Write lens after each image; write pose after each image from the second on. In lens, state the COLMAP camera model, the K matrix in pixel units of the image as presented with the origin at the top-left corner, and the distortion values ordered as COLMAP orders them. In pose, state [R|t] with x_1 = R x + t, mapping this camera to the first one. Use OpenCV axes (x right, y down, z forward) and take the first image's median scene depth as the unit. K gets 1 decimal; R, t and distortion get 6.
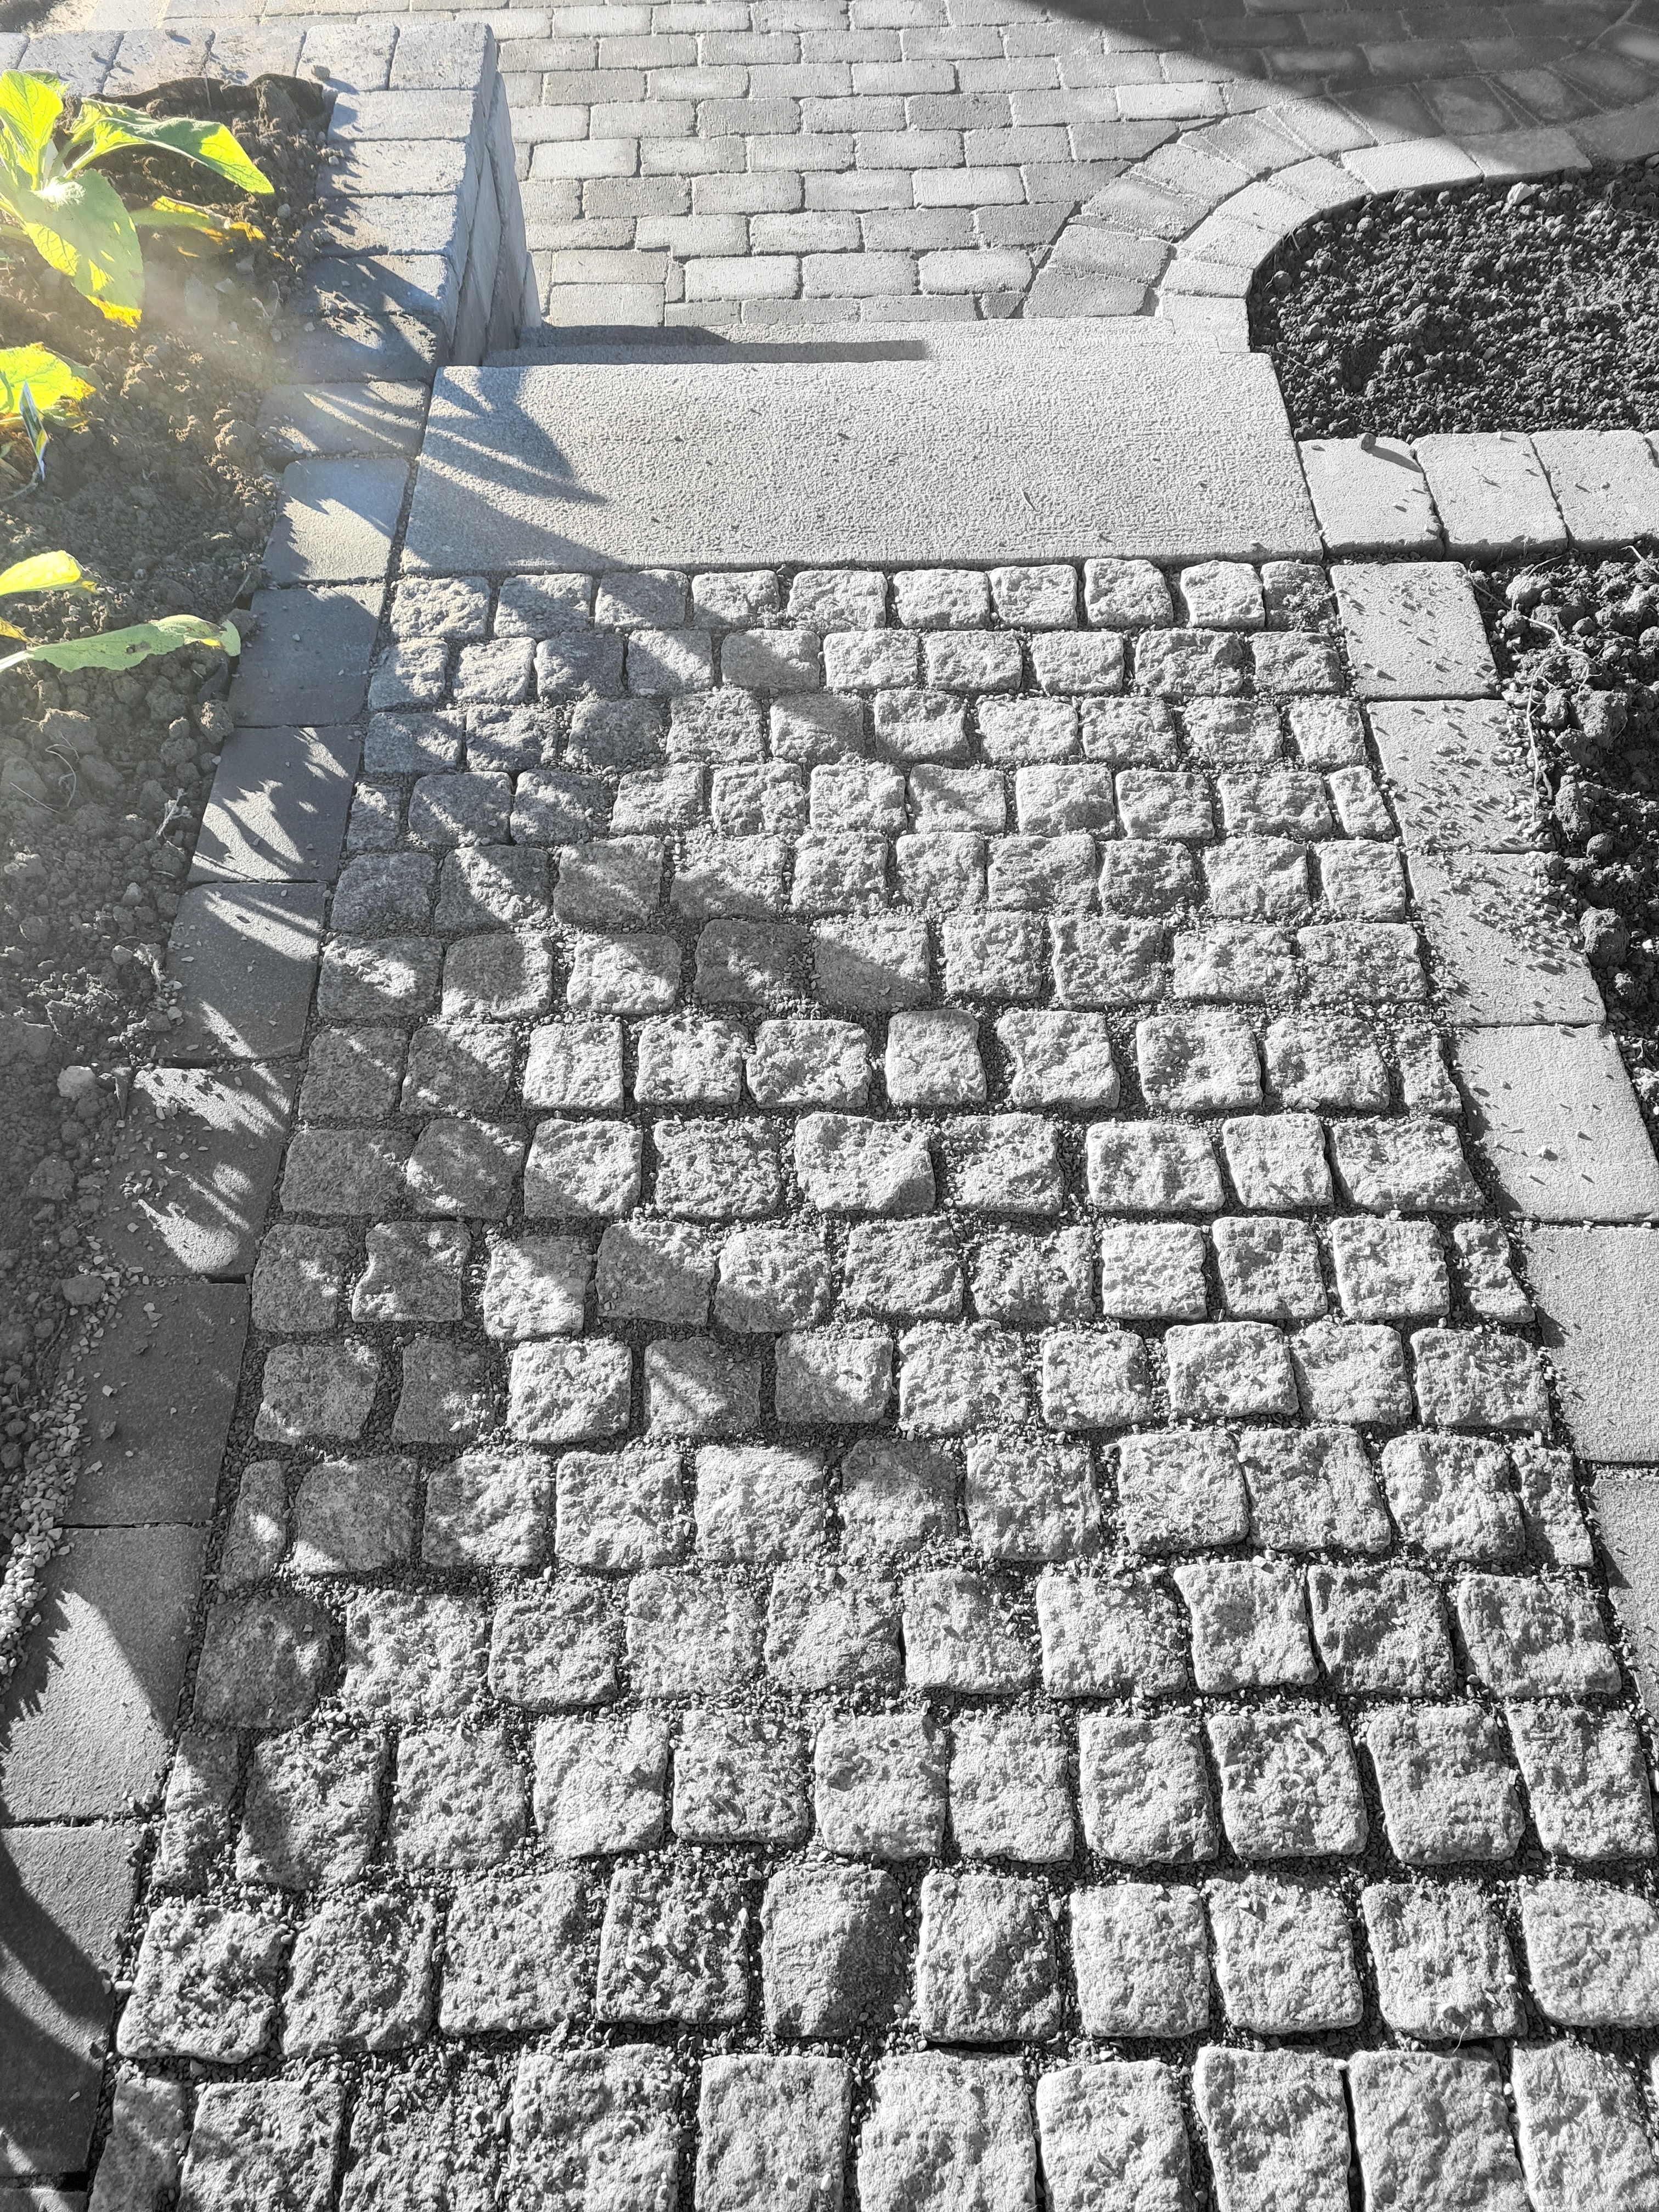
lens RADIAL K [[1685.2, 0, 829.5], [0, 1685.2, 1106.0], [0, 0, 1]] dist [0.066901, -0.068636]
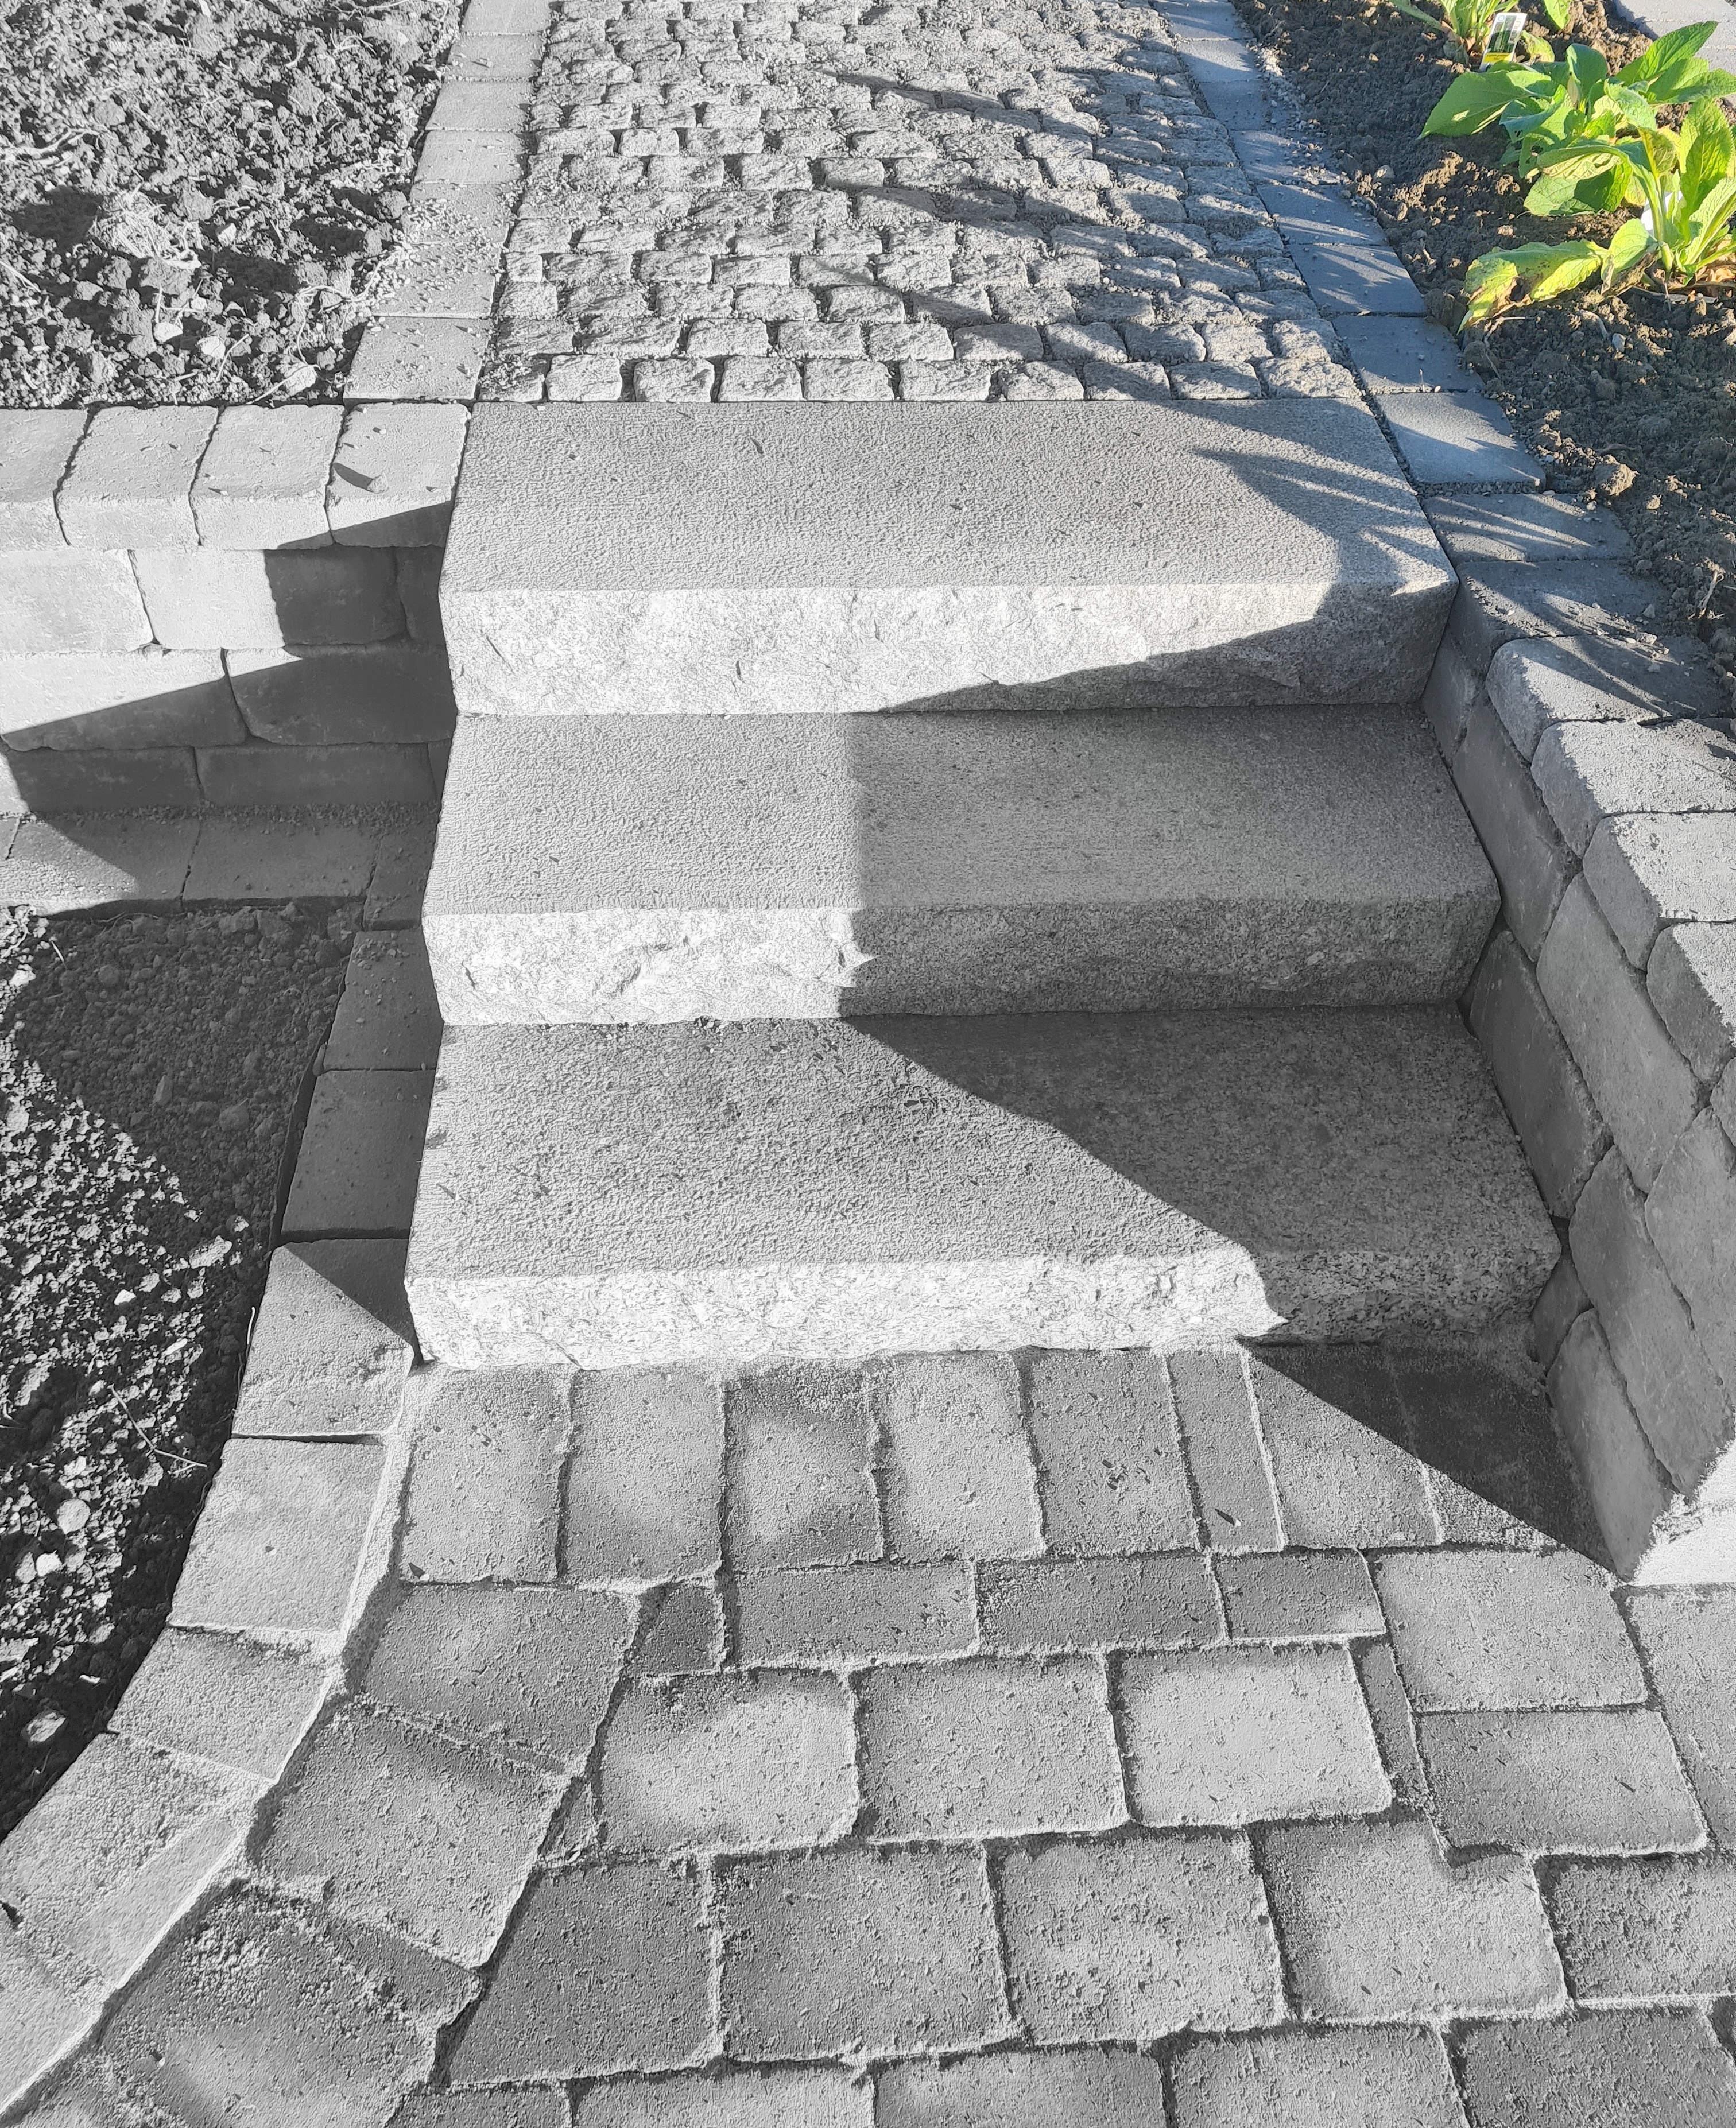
lens RADIAL K [[1749.9, 0, 872.4], [0, 1749.9, 953.6], [0, 0, 1]] dist [0.072235, -0.077215]
pose [[-0.998843, 0.016712, -0.045103, 0.116343], [-0.047453, -0.189109, 0.980809, -1.587069], [0.007862, 0.981814, 0.189684, 1.244902]]
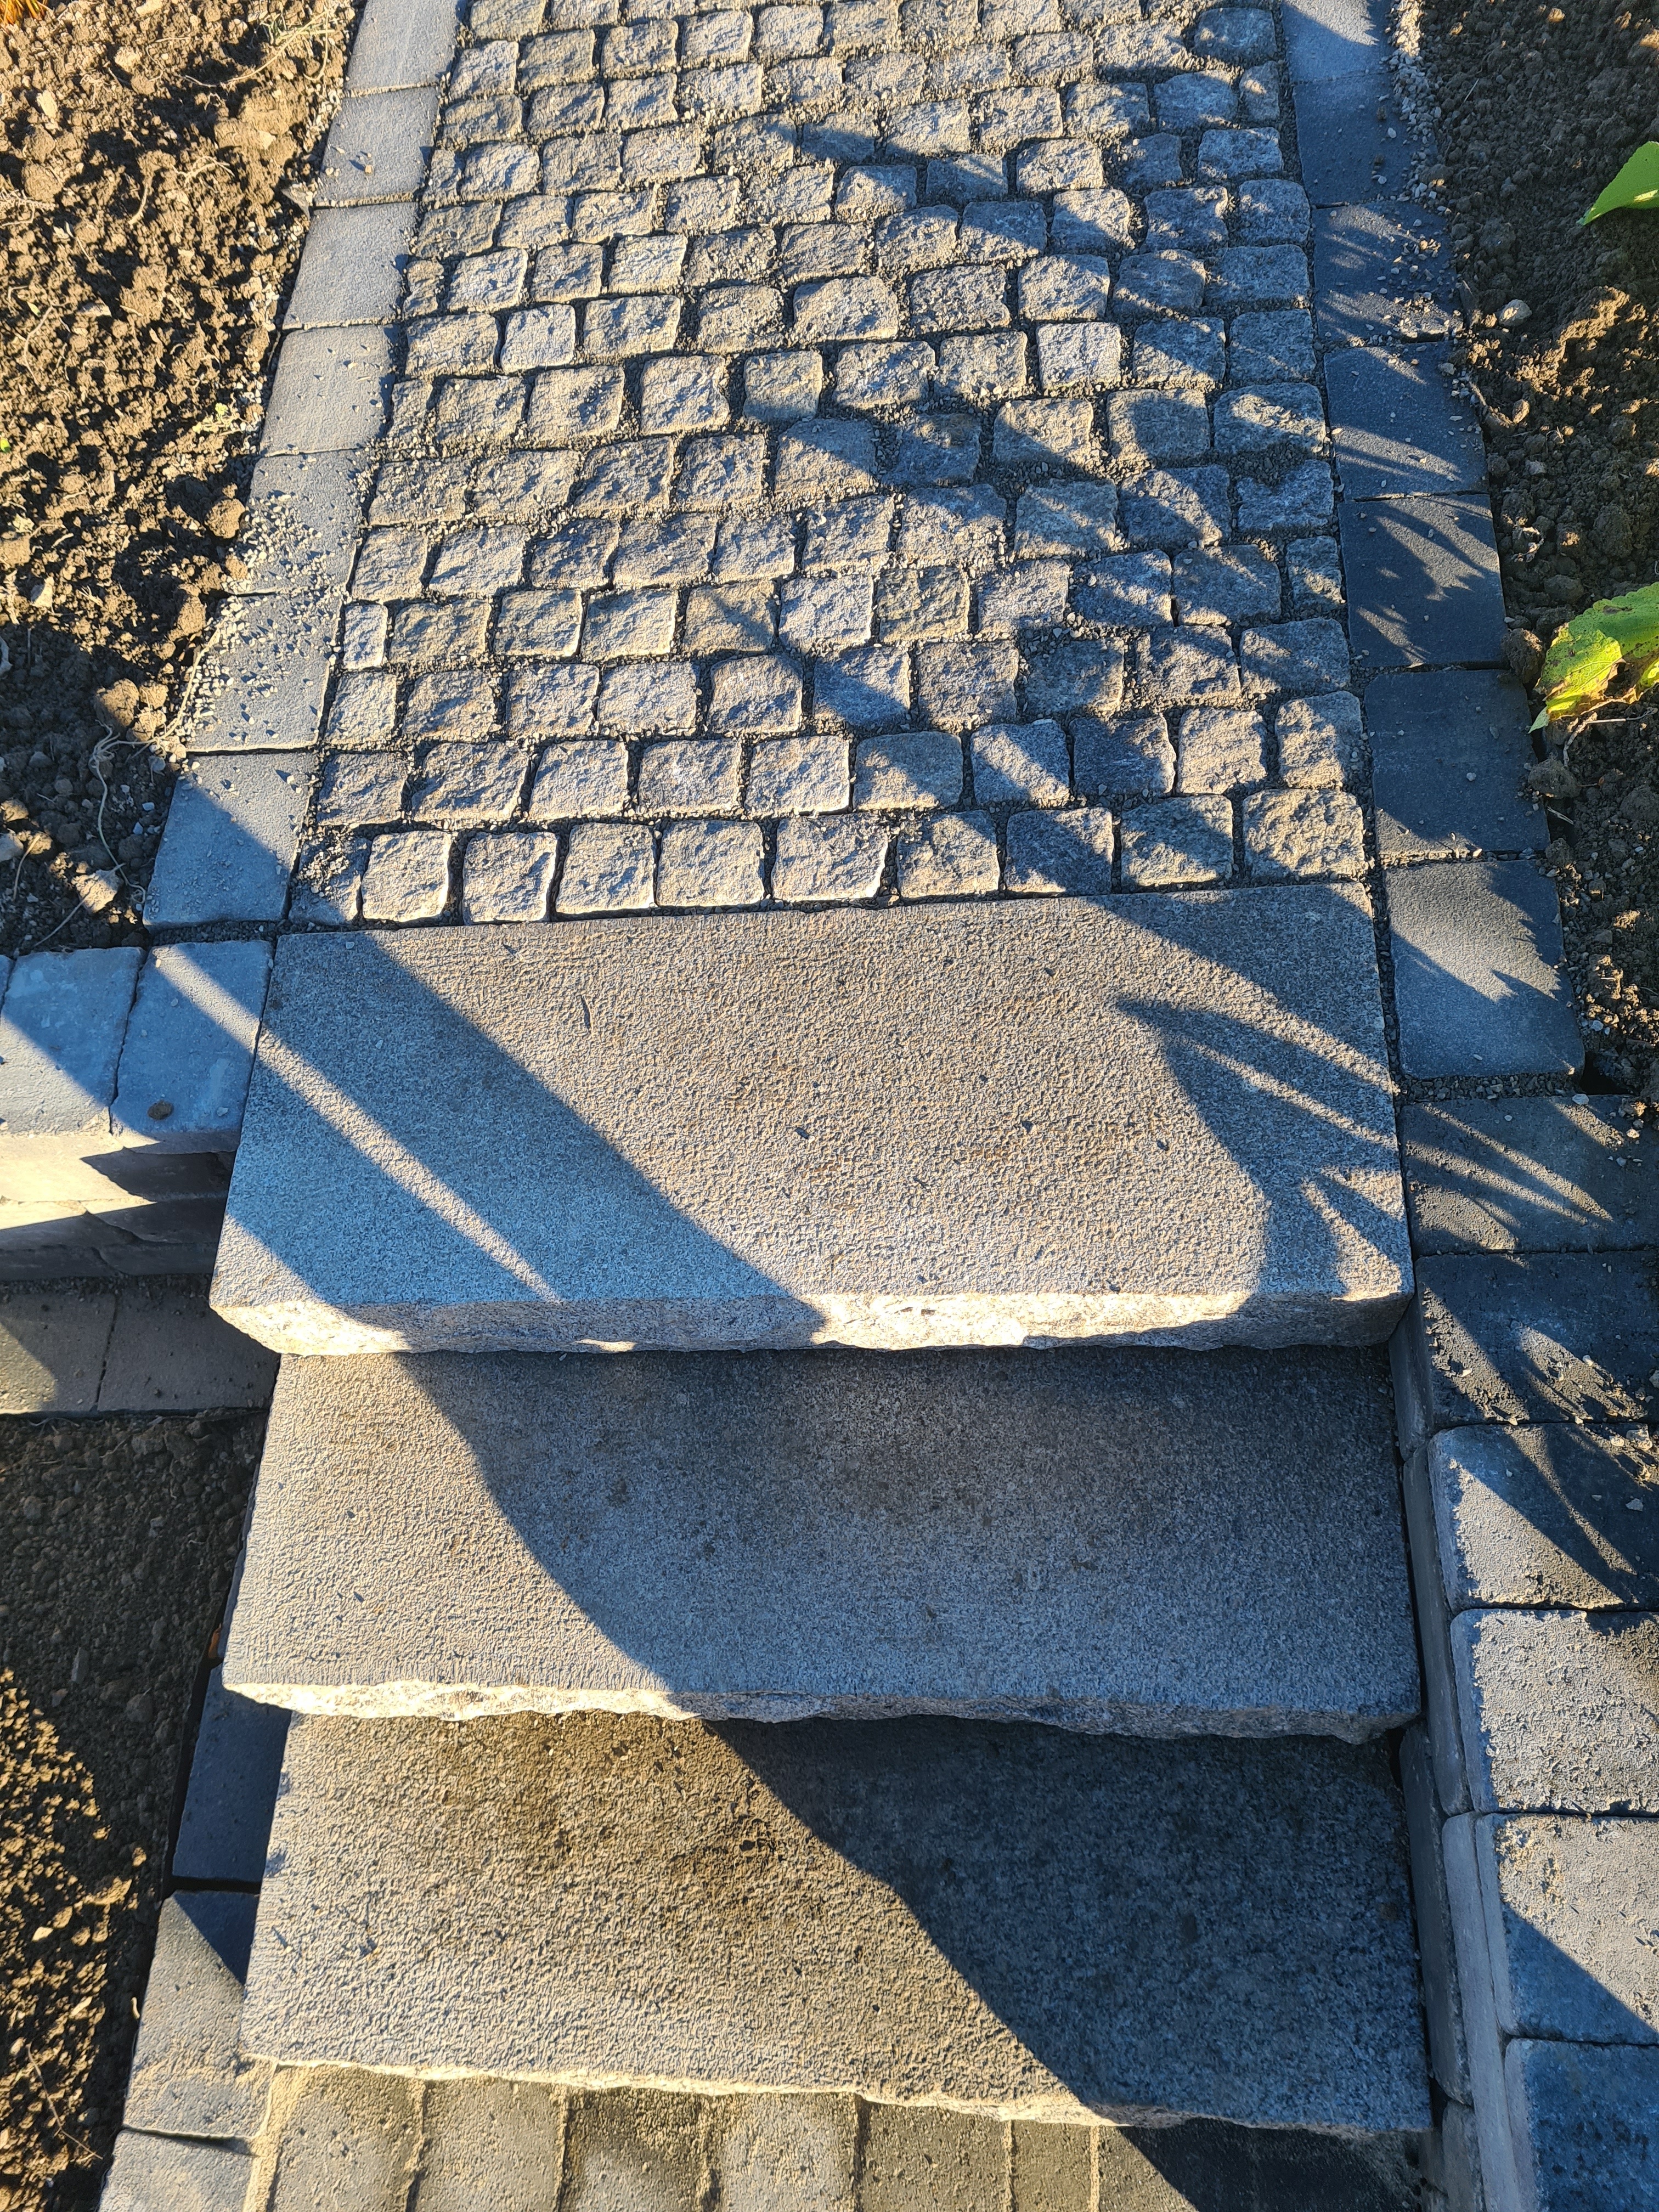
lens RADIAL K [[1685.2, 0, 829.5], [0, 1685.2, 1106.0], [0, 0, 1]] dist [0.066901, -0.068636]
pose [[-0.986558, 0.018253, 0.162386, -0.144351], [0.129235, -0.521005, 0.843713, -1.187508], [0.100004, 0.853359, 0.511643, 0.726102]]
